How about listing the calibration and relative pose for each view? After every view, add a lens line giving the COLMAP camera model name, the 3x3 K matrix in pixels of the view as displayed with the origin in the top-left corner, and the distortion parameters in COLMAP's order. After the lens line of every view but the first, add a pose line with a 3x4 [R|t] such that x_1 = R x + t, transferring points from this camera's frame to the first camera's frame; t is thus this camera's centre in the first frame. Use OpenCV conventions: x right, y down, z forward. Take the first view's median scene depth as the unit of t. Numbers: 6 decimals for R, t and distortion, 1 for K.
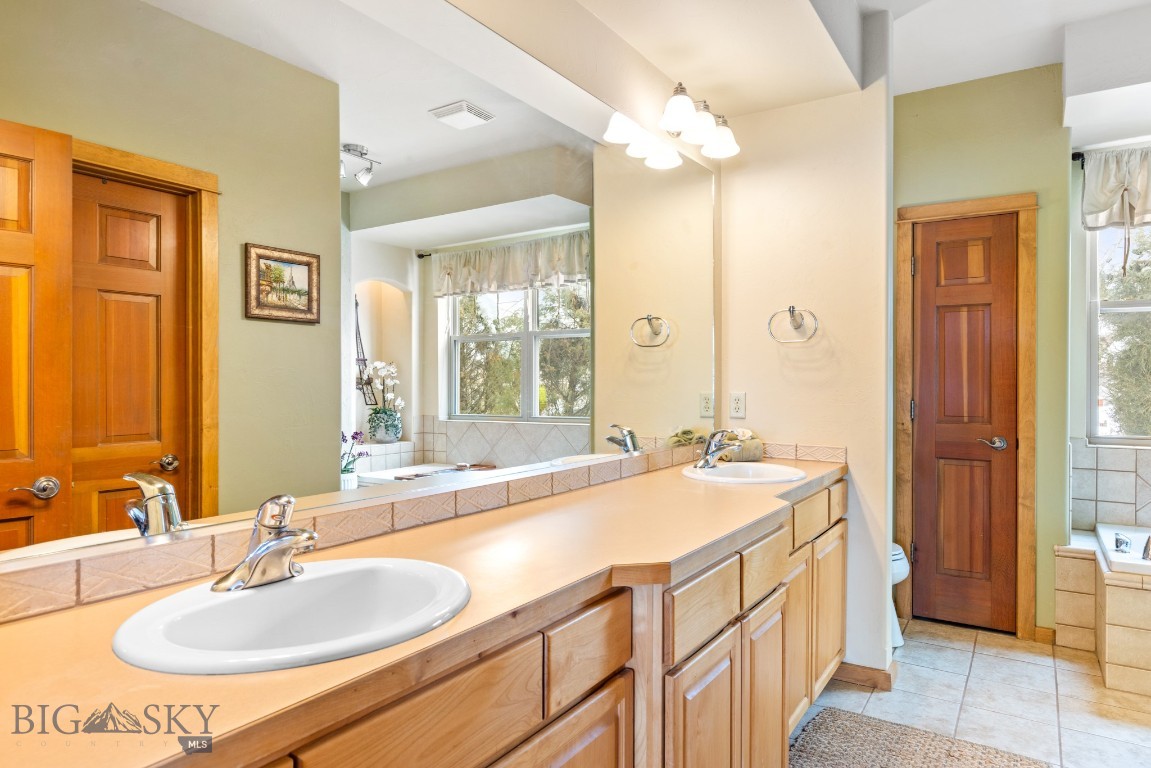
lens RADIAL K [[719.3, 0, 576.5], [0, 719.3, 383.9], [0, 0, 1]] dist [-0.019717, 0.000146]
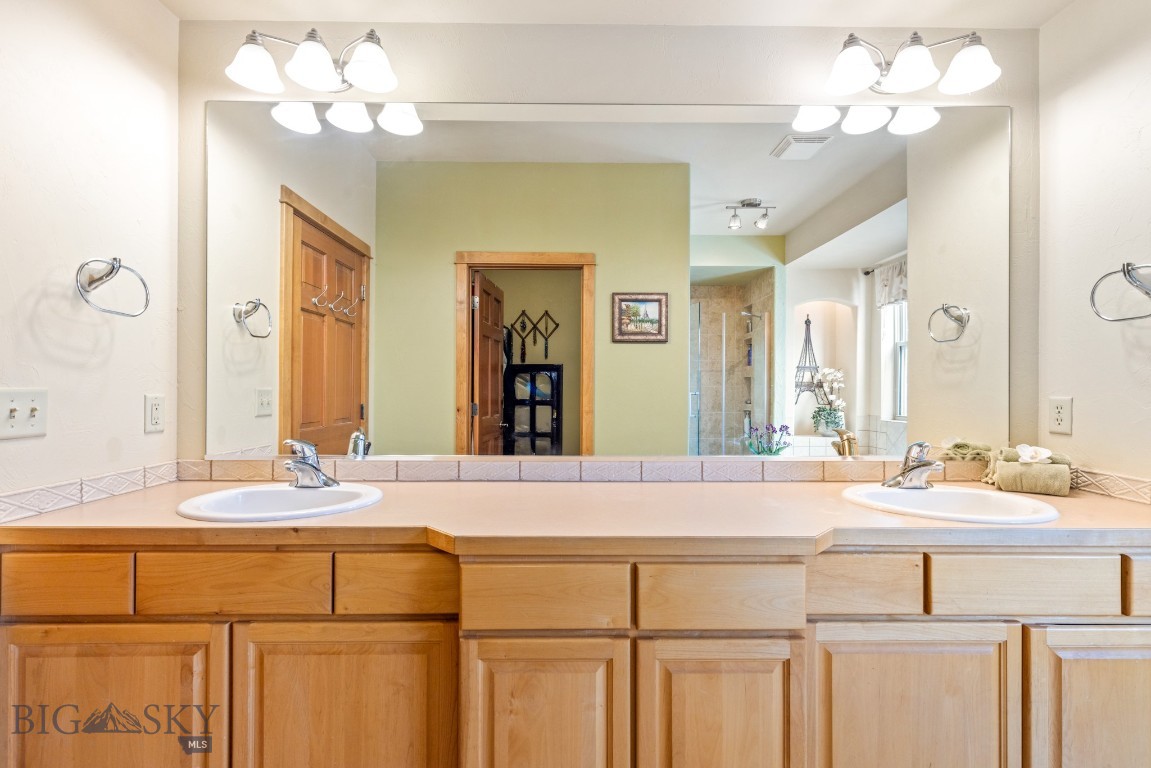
lens RADIAL K [[517.5, 0, 564.3], [0, 517.5, 387.9], [0, 0, 1]] dist [0.006425, -0.000362]
pose [[0.532628, 0.004236, -0.846339, 0.391819], [-0.005097, 0.999985, 0.001797, 0.003925], [0.846334, 0.003357, 0.532642, 0.303157]]
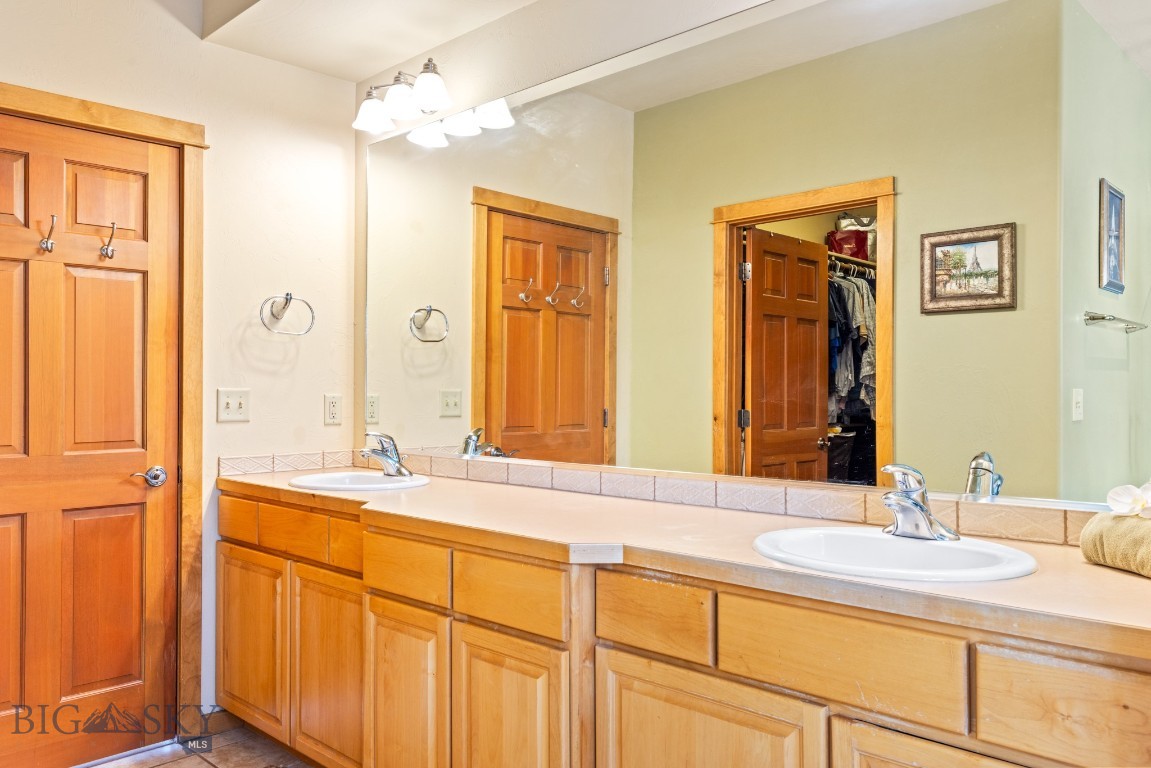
lens RADIAL K [[851.6, 0, 558.6], [0, 851.6, 384.1], [0, 0, 1]] dist [0.004459, -0.003939]
pose [[-0.221631, -0.006475, -0.975109, 0.696871], [0.000067, 0.999978, -0.006655, 0.007868], [0.975131, -0.001540, -0.221625, 0.728913]]
